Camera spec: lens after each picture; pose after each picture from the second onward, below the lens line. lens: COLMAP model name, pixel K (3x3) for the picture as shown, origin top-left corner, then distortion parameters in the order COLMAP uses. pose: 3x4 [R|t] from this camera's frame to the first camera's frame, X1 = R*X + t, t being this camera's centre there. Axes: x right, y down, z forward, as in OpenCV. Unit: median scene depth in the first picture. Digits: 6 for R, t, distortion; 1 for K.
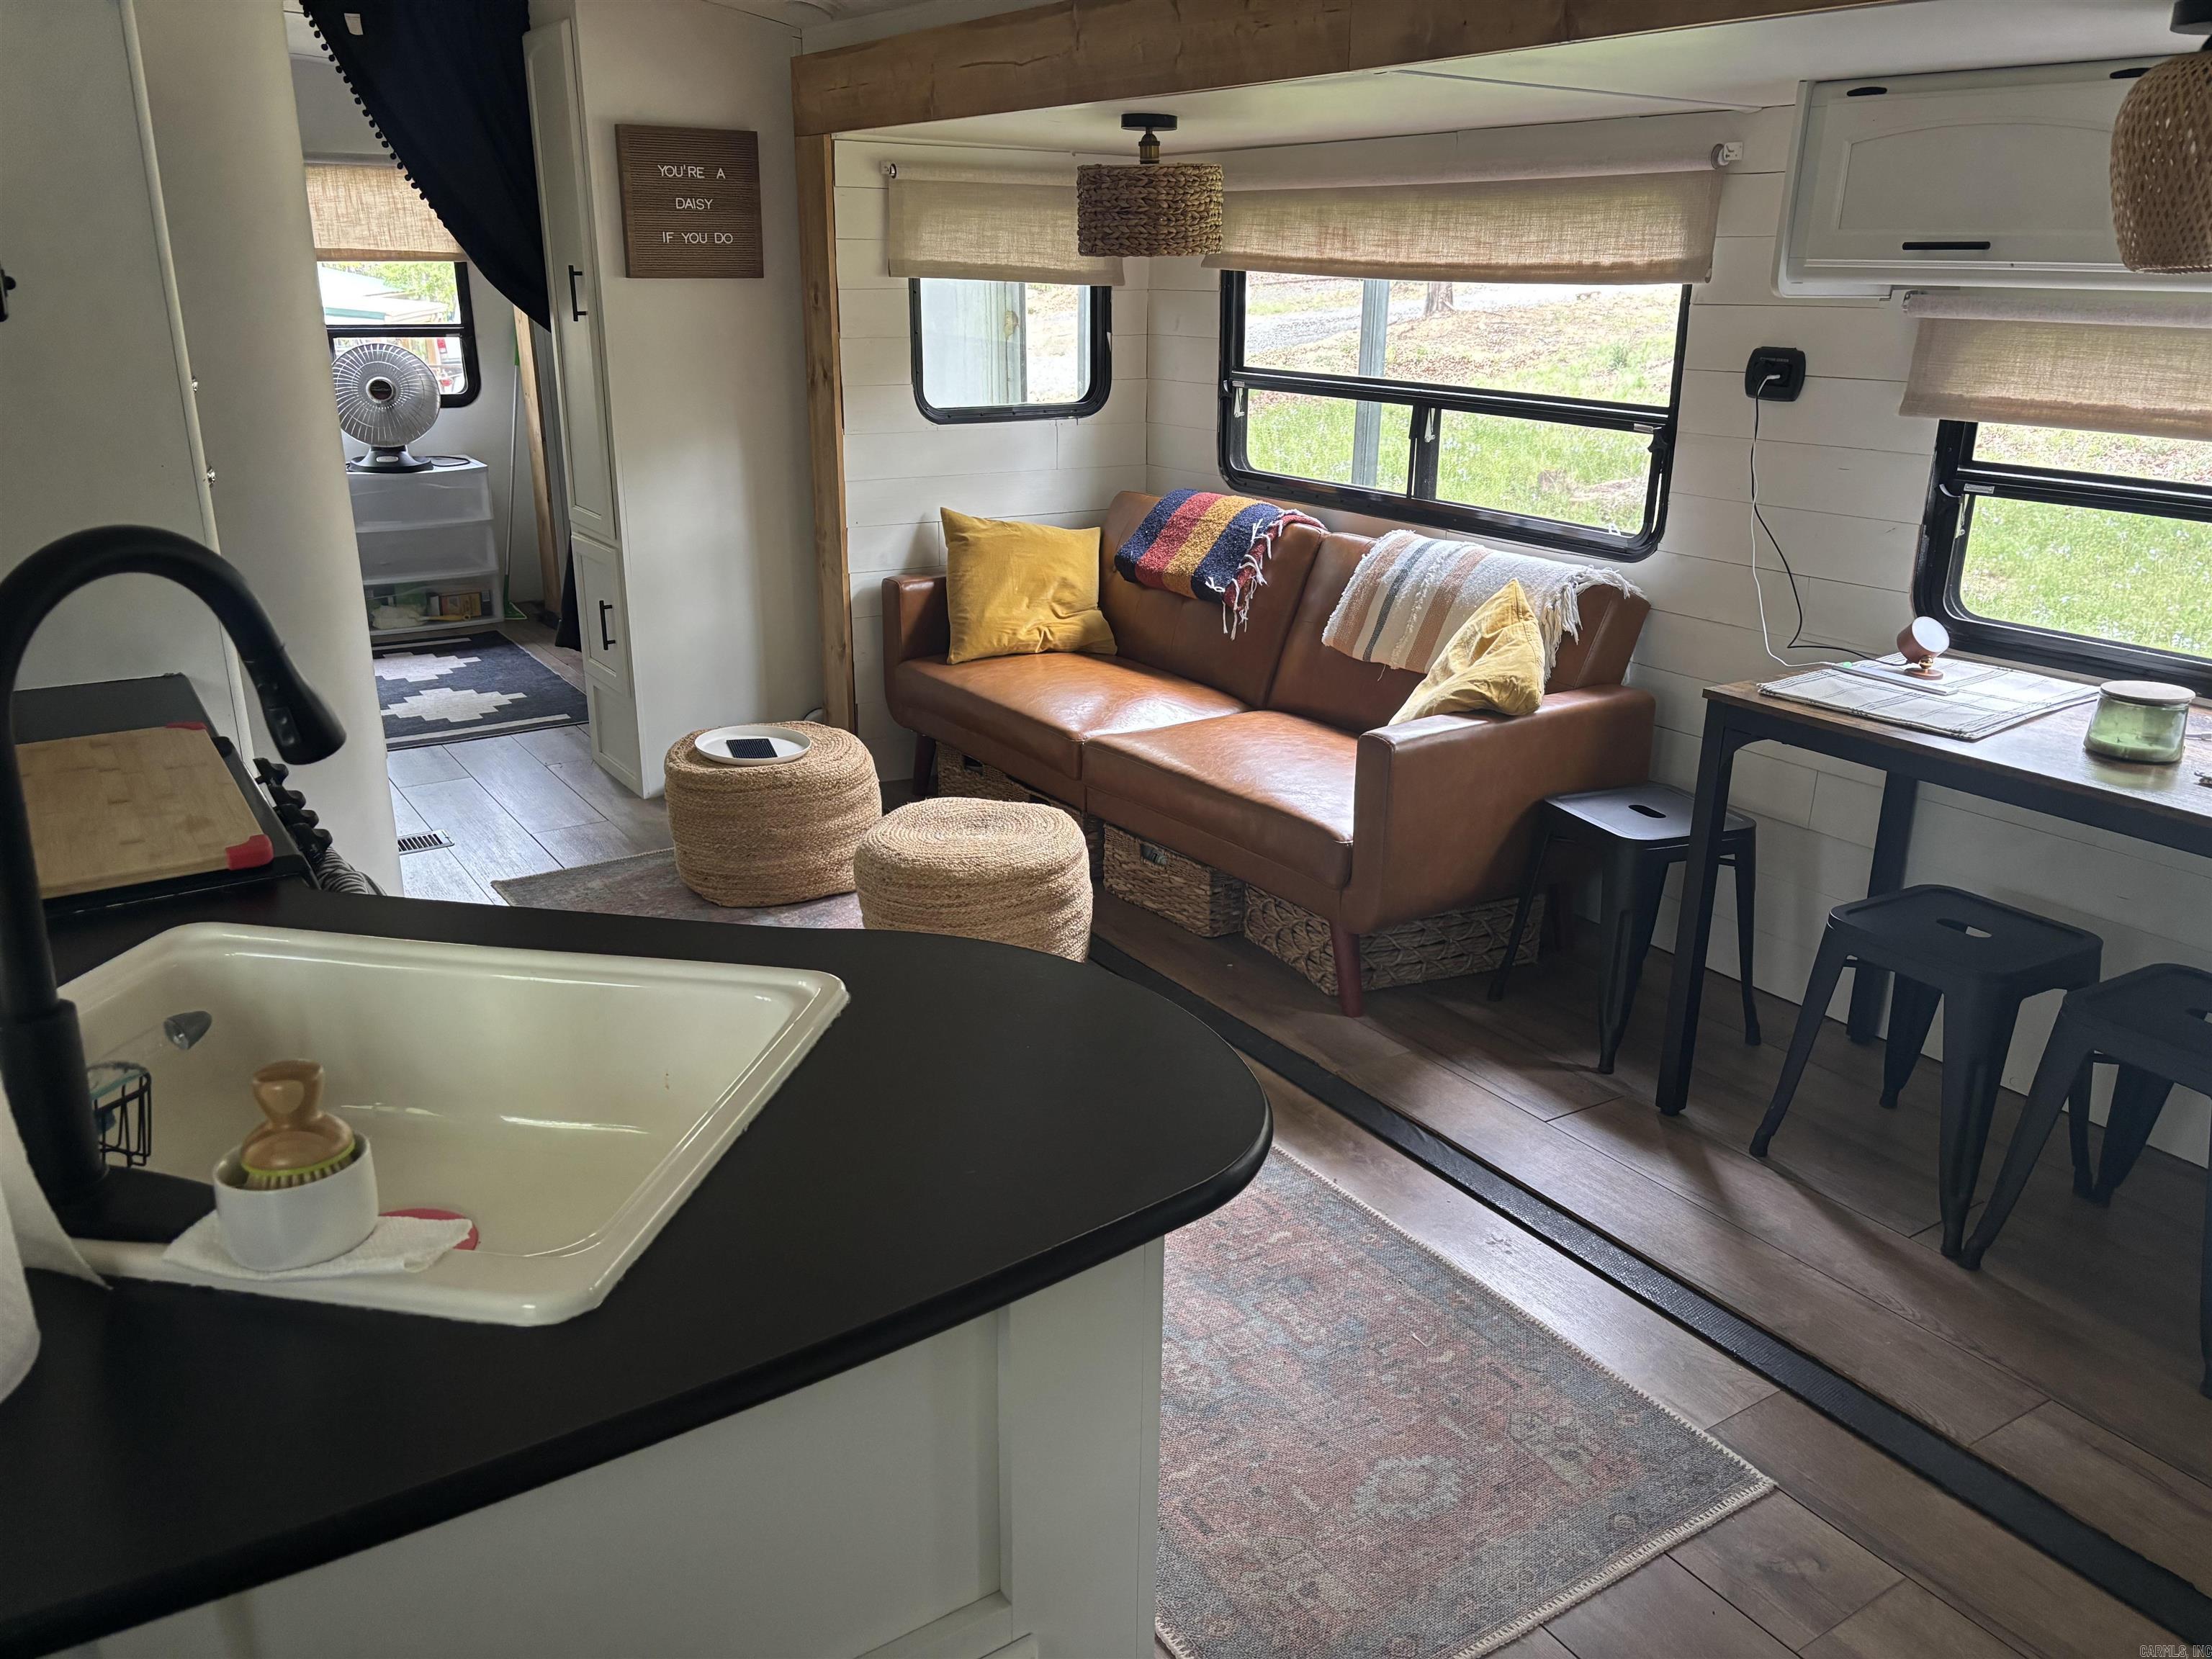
lens RADIAL K [[1663.3, 0, 1112.9], [0, 1663.3, 848.4], [0, 0, 1]] dist [0.009637, -0.011589]
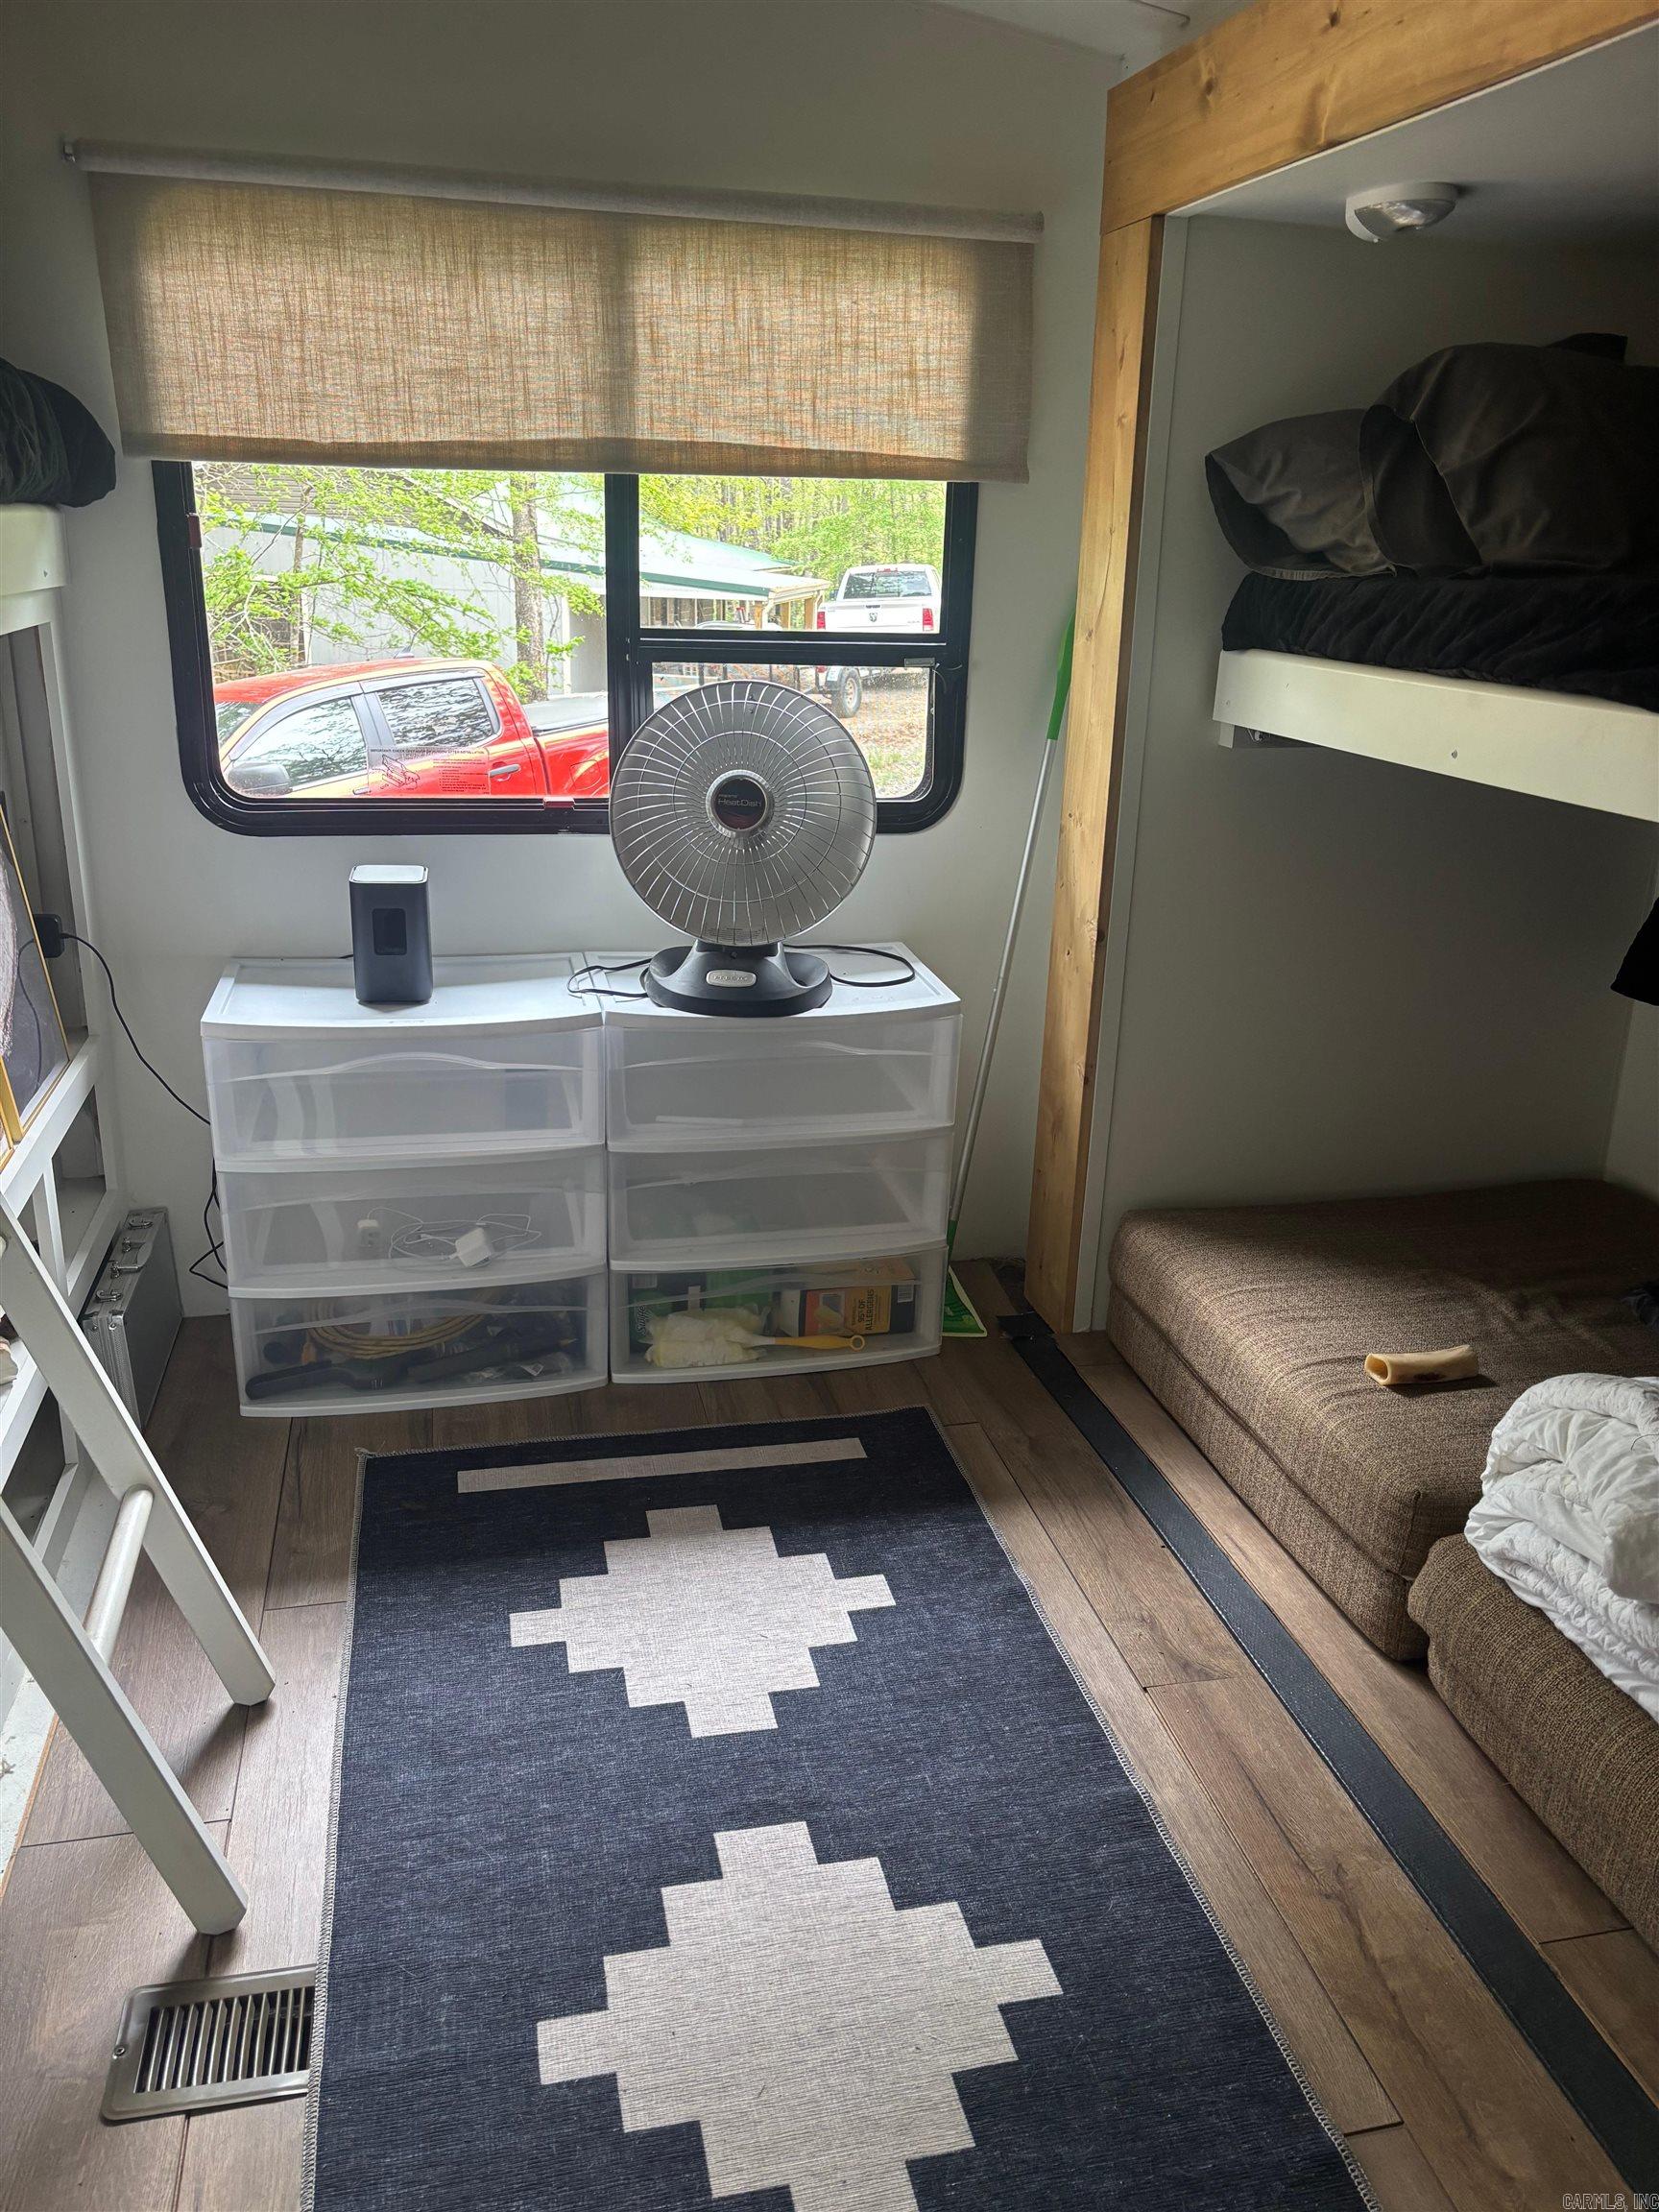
lens RADIAL K [[1663.3, 0, 841.1], [0, 1663.3, 1153.9], [0, 0, 1]] dist [0.009637, -0.011589]
pose [[0.936821, 0.140404, -0.320395, -0.418918], [-0.137227, 0.990003, 0.032594, -0.312900], [0.321768, 0.013432, 0.946723, 0.955258]]
